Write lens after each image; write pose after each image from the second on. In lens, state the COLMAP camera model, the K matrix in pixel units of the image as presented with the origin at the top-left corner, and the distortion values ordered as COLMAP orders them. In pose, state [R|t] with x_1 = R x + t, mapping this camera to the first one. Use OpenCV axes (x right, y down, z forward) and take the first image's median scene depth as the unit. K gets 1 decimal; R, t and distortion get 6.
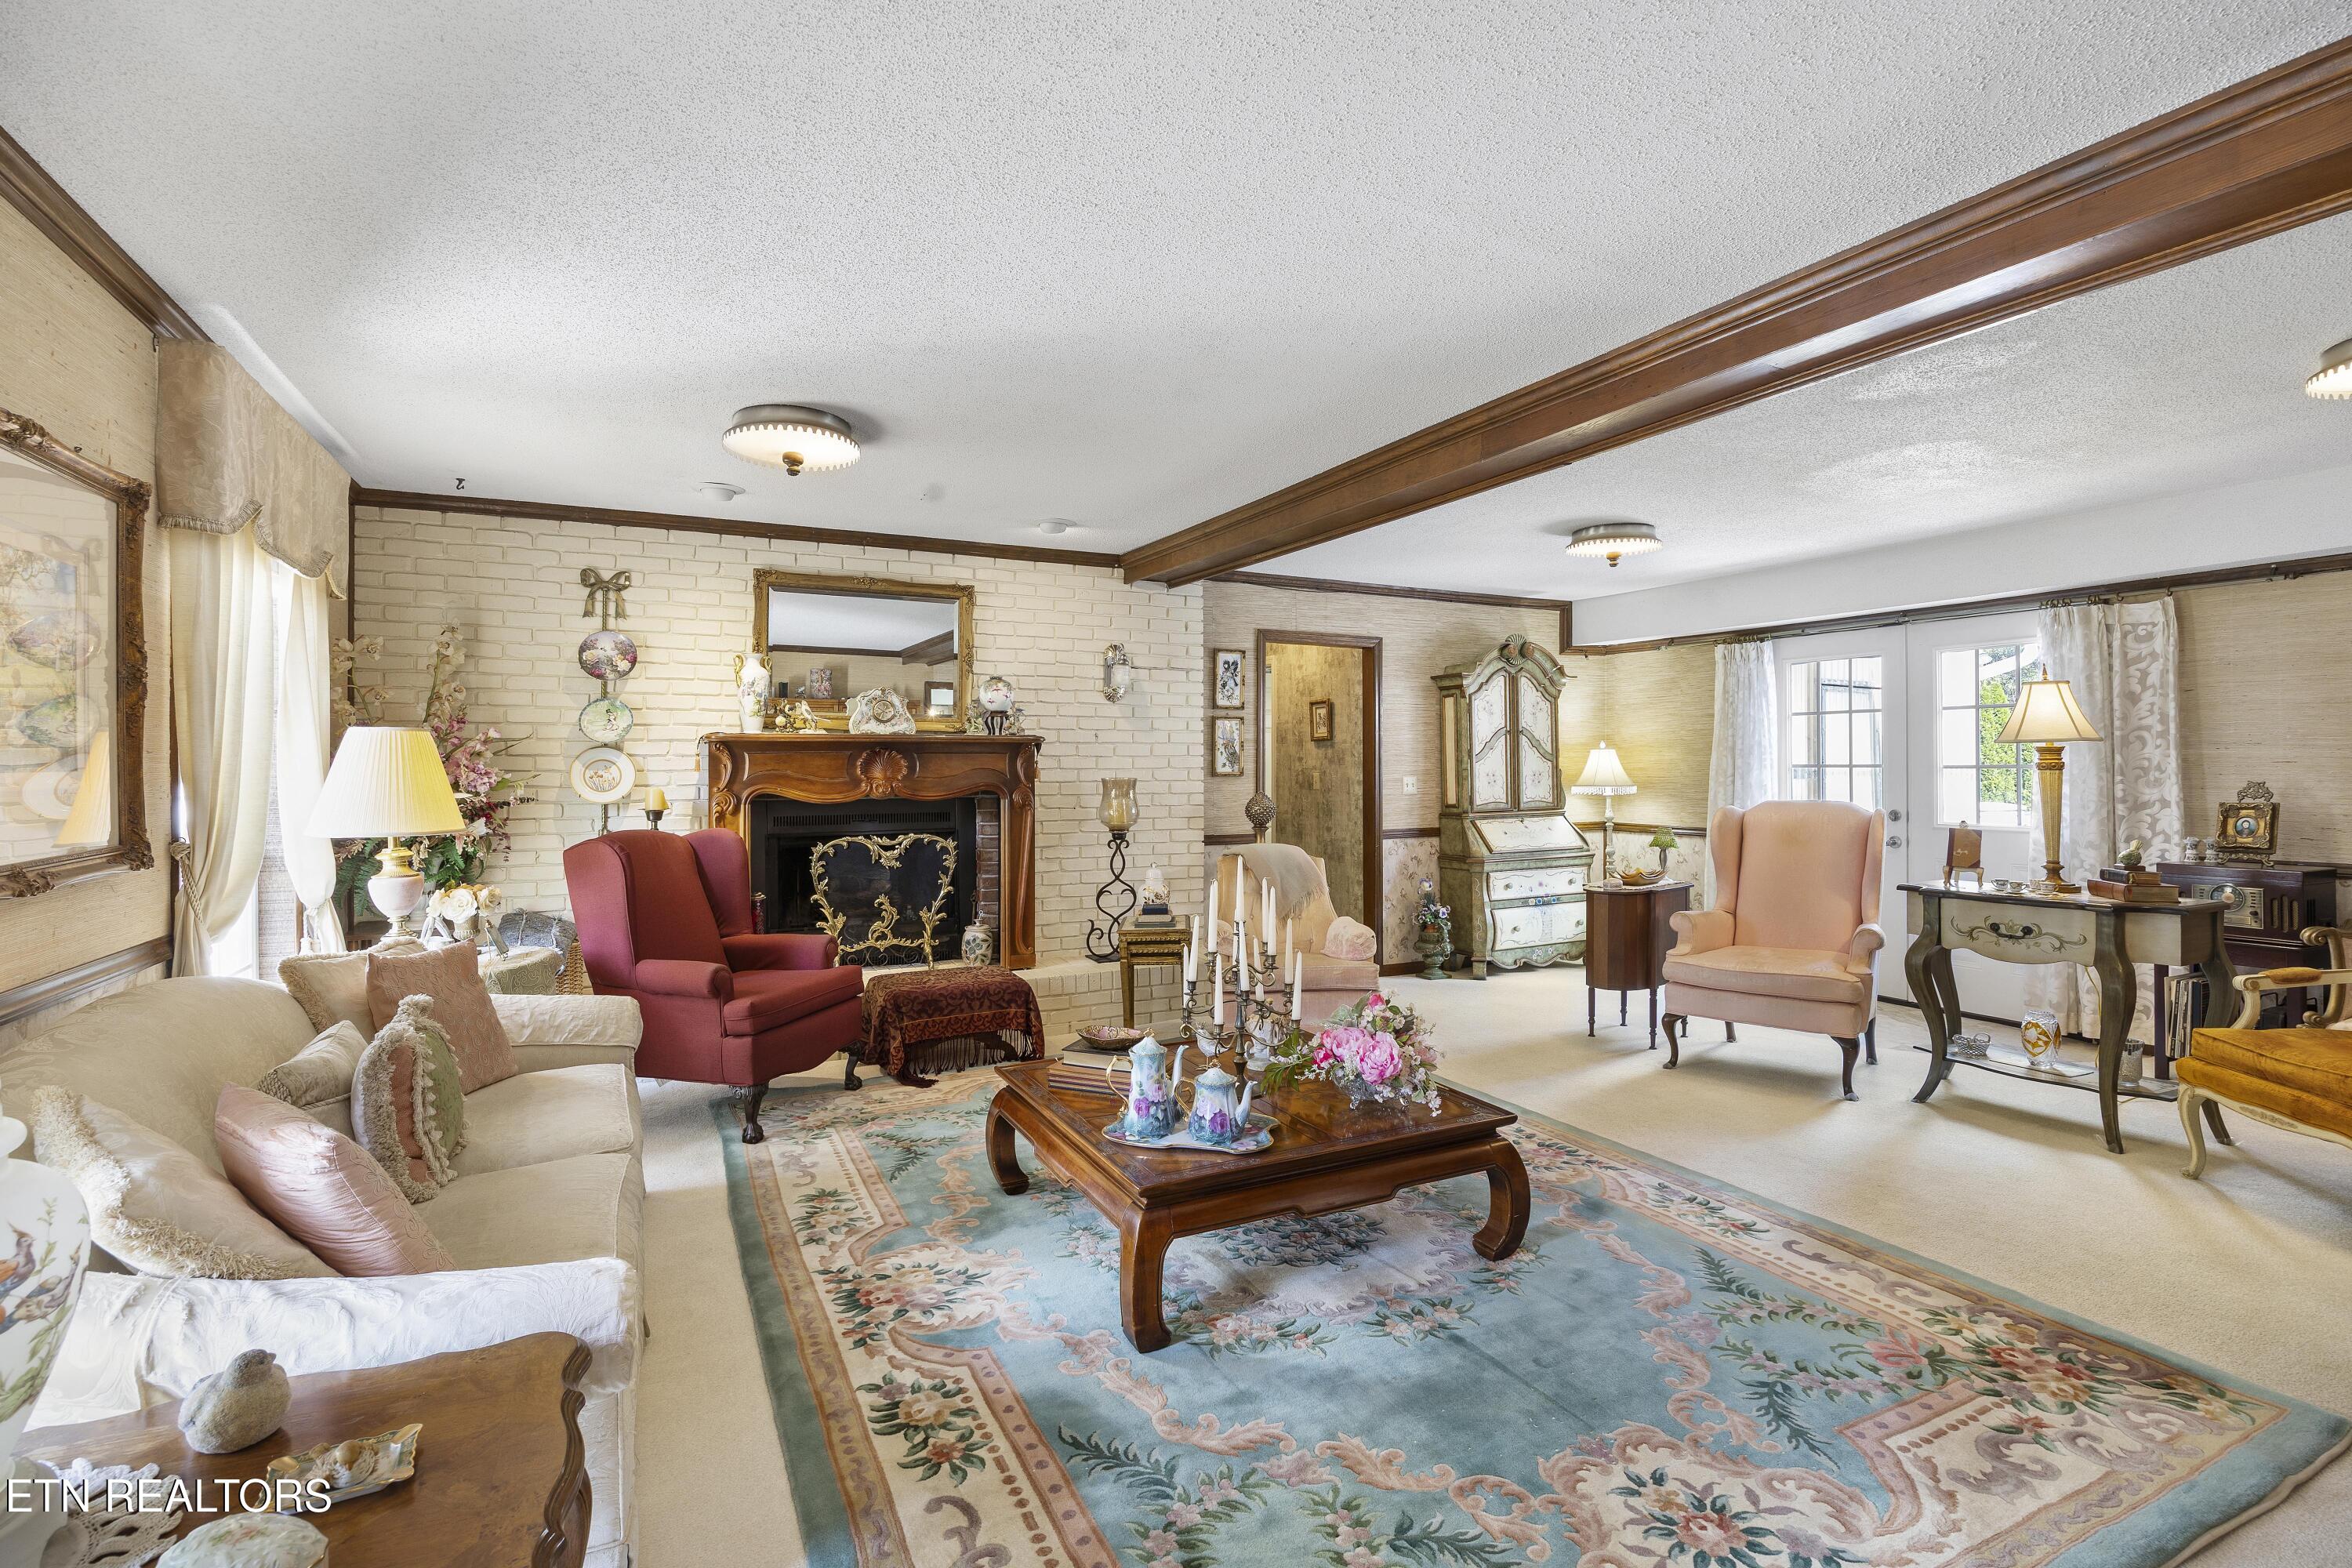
lens RADIAL K [[1119.0, 0, 1177.6], [0, 1119.0, 771.6], [0, 0, 1]] dist [-0.001942, -0.000140]
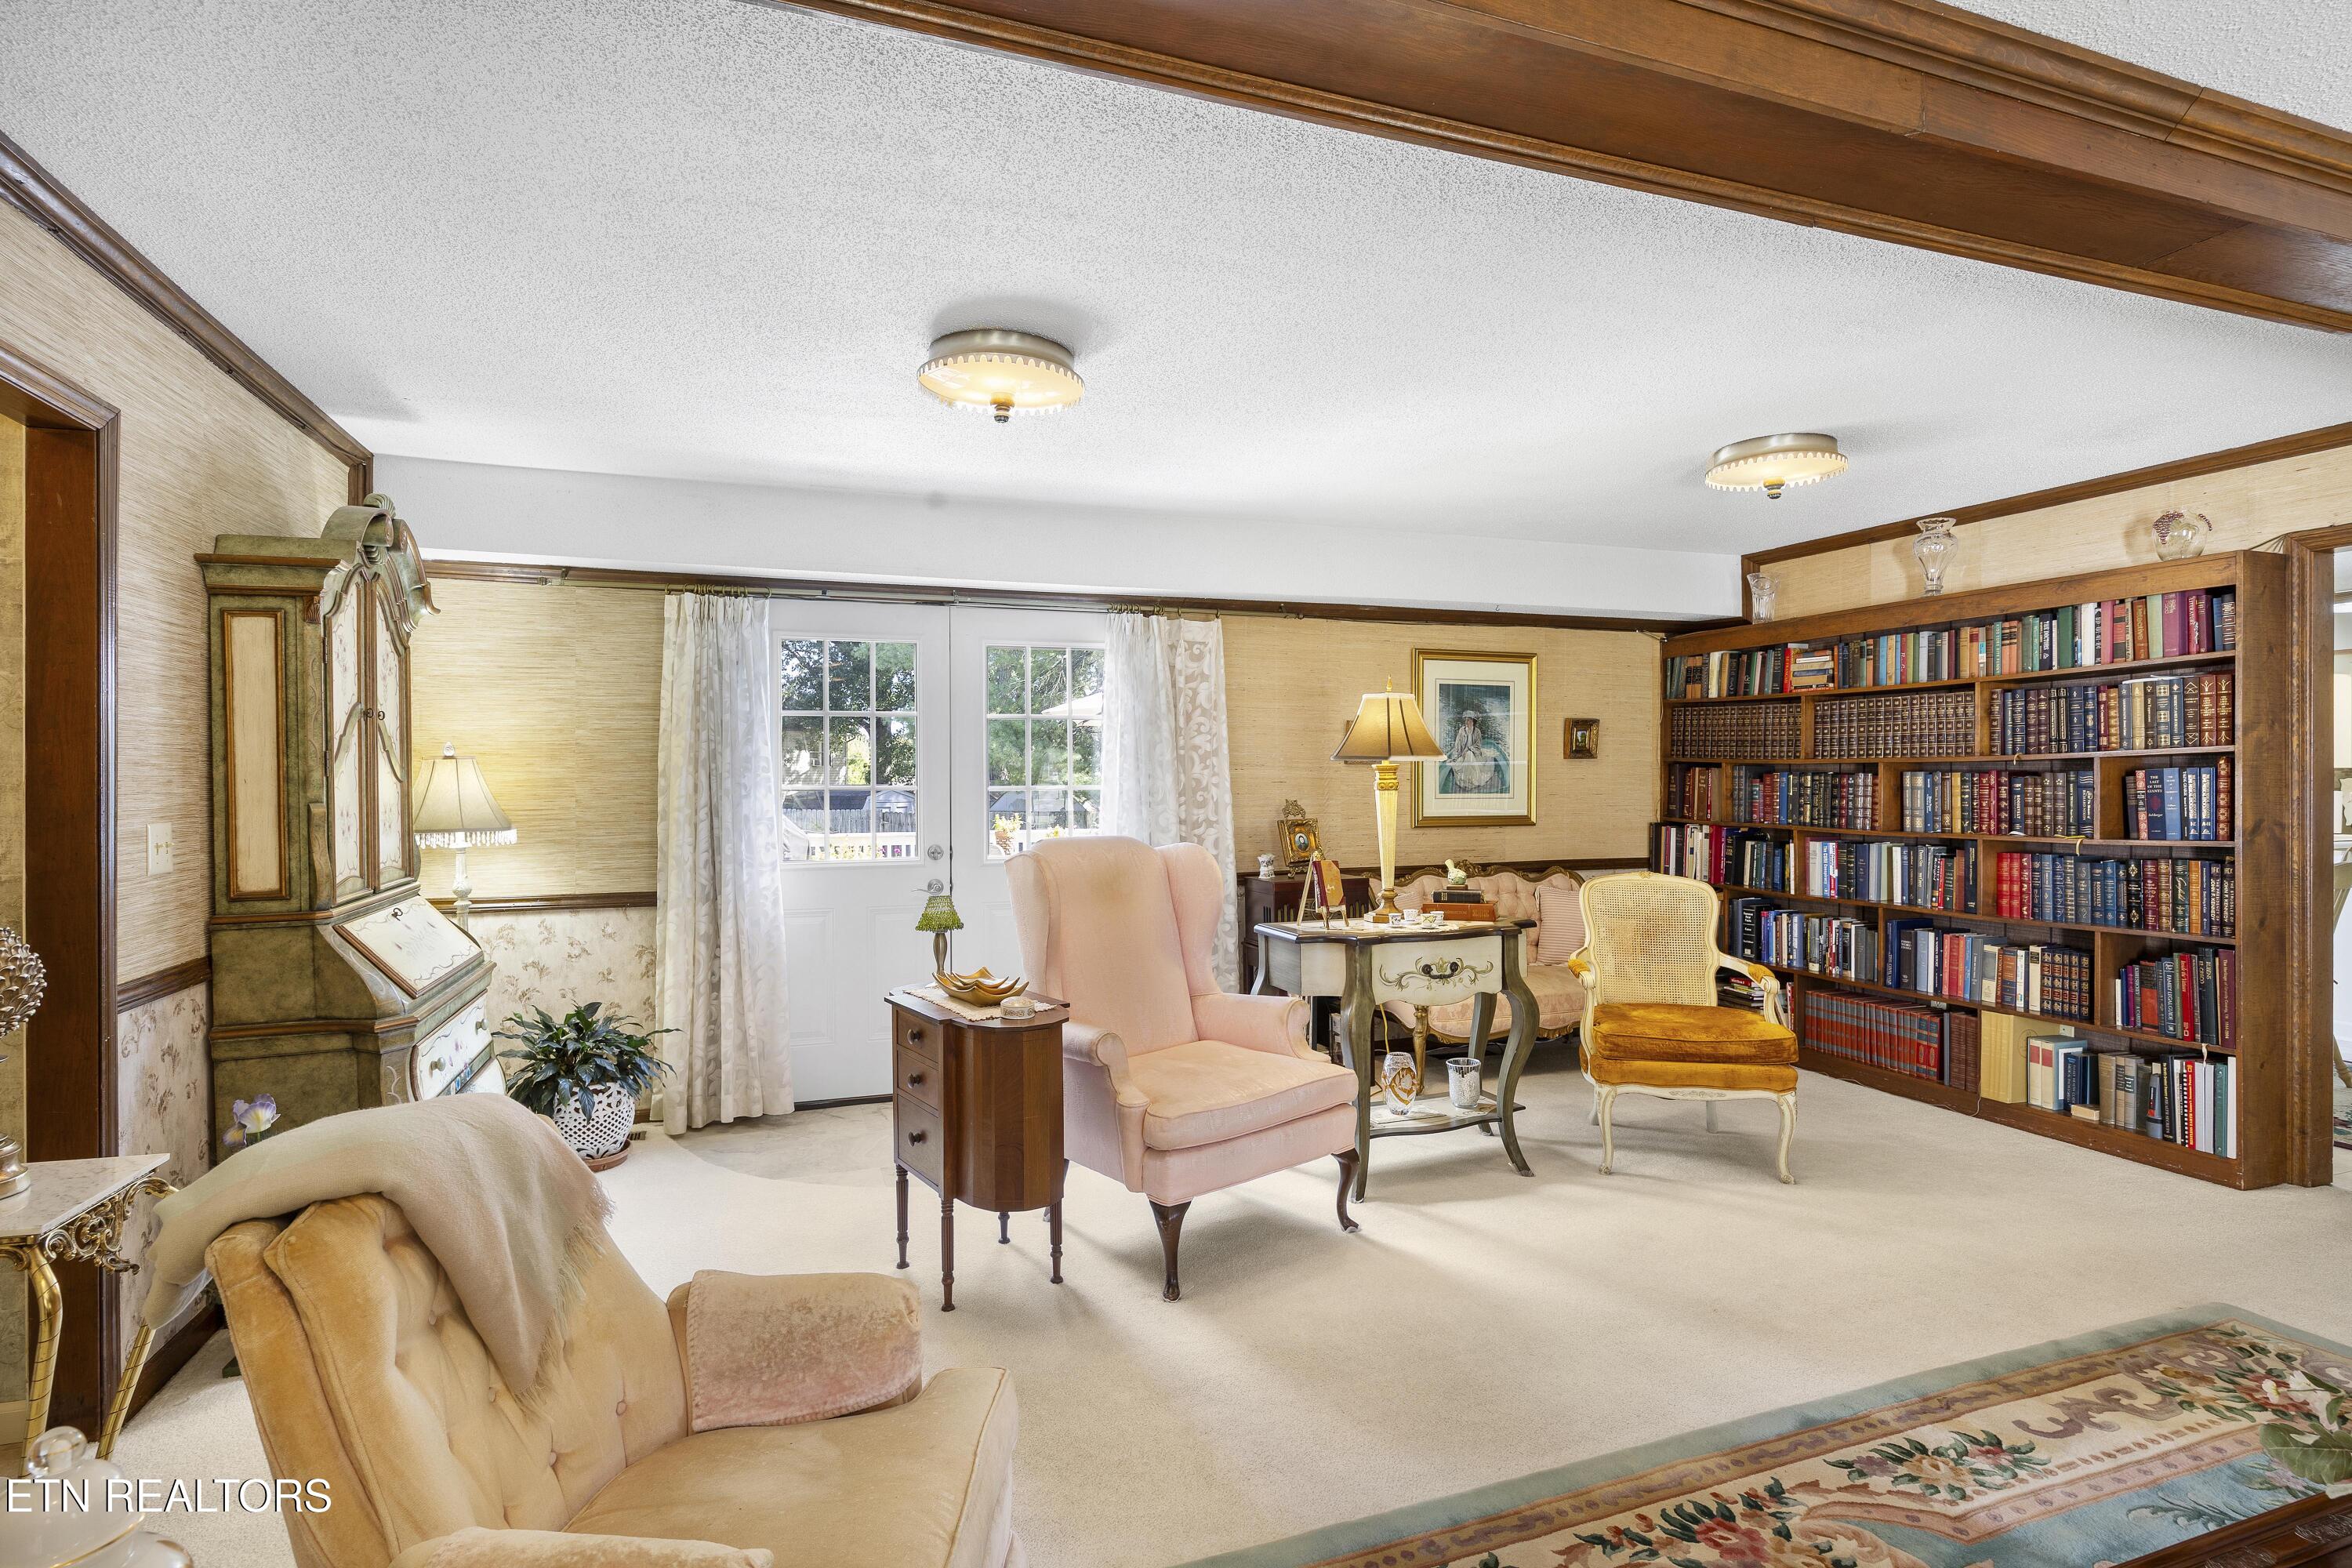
lens RADIAL K [[1176.1, 0, 1176.0], [0, 1176.1, 784.0], [0, 0, 1]] dist [-0.009911, -0.000659]
pose [[0.114677, -0.001624, 0.993401, -0.176262], [0.009704, 0.999953, 0.000514, -0.007691], [-0.993355, 0.009581, 0.114688, 0.907196]]
